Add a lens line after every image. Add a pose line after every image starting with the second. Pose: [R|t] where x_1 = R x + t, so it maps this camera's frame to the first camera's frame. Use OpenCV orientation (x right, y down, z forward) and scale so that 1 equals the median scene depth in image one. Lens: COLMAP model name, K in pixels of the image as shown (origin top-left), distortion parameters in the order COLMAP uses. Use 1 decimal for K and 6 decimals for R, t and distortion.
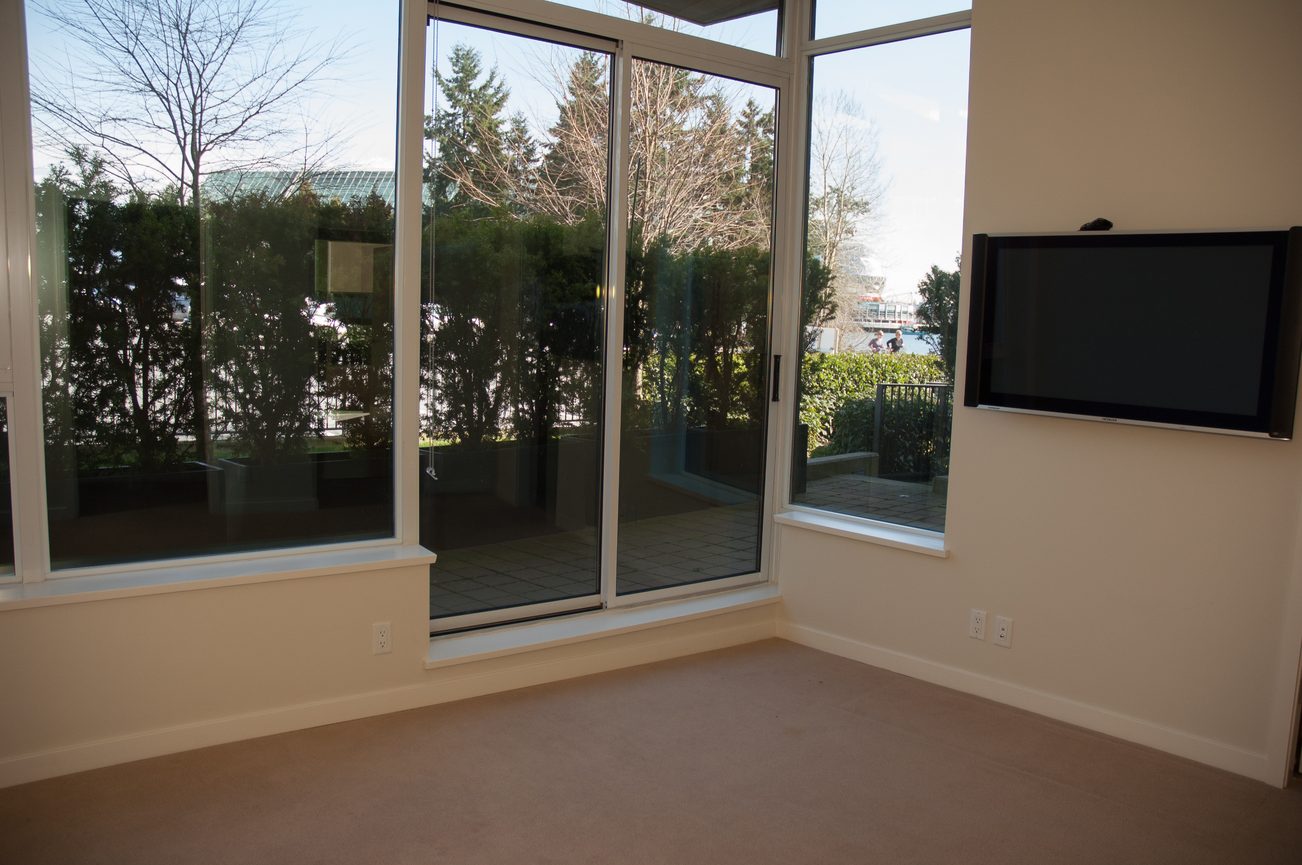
lens RADIAL K [[1081.6, 0, 651.0], [0, 1081.6, 432.5], [0, 0, 1]] dist [-0.133889, 0.158382]
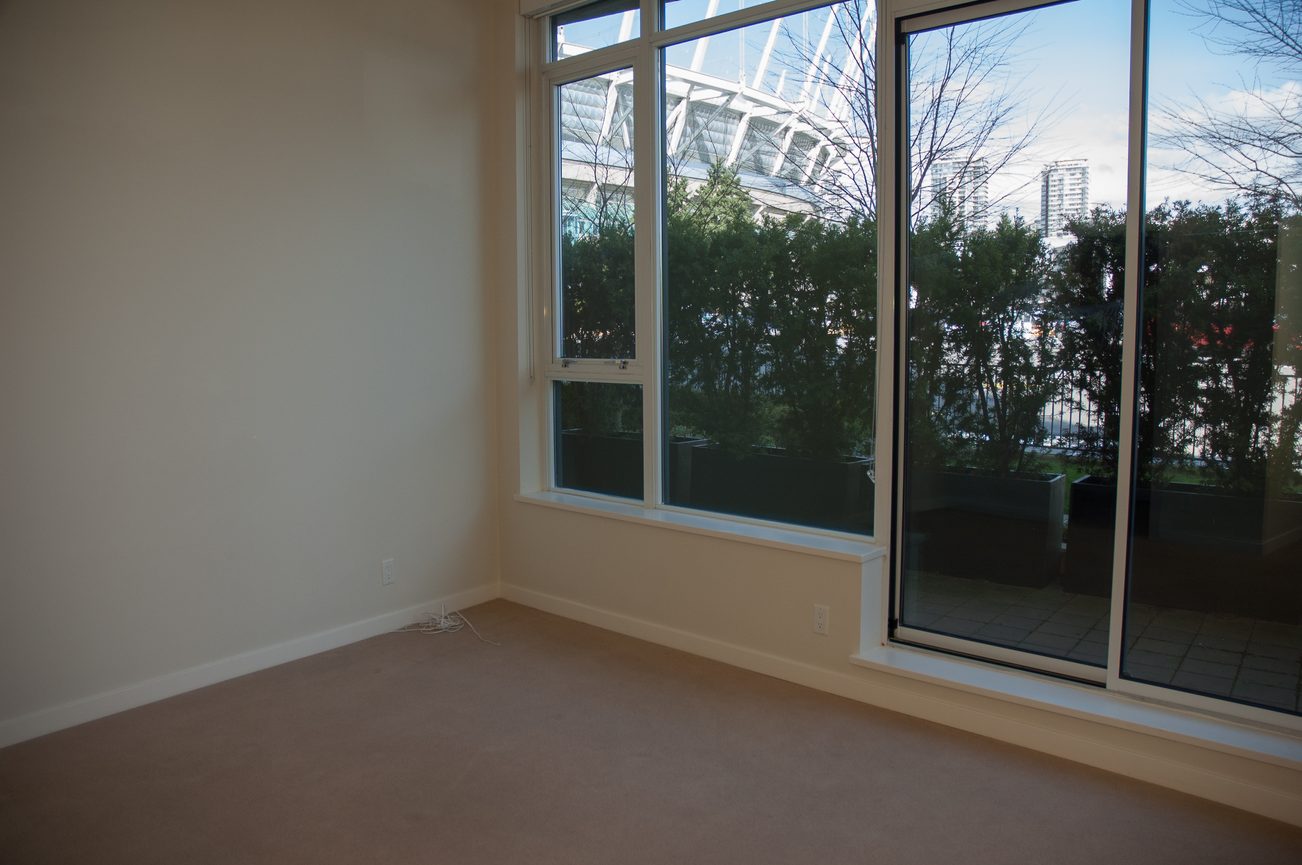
lens RADIAL K [[1081.6, 0, 651.0], [0, 1081.6, 432.5], [0, 0, 1]] dist [-0.133889, 0.158382]
pose [[0.121702, 0.054545, -0.991067, 0.668448], [-0.094088, 0.994627, 0.043187, -0.024165], [0.988097, 0.087991, 0.126180, 0.559430]]
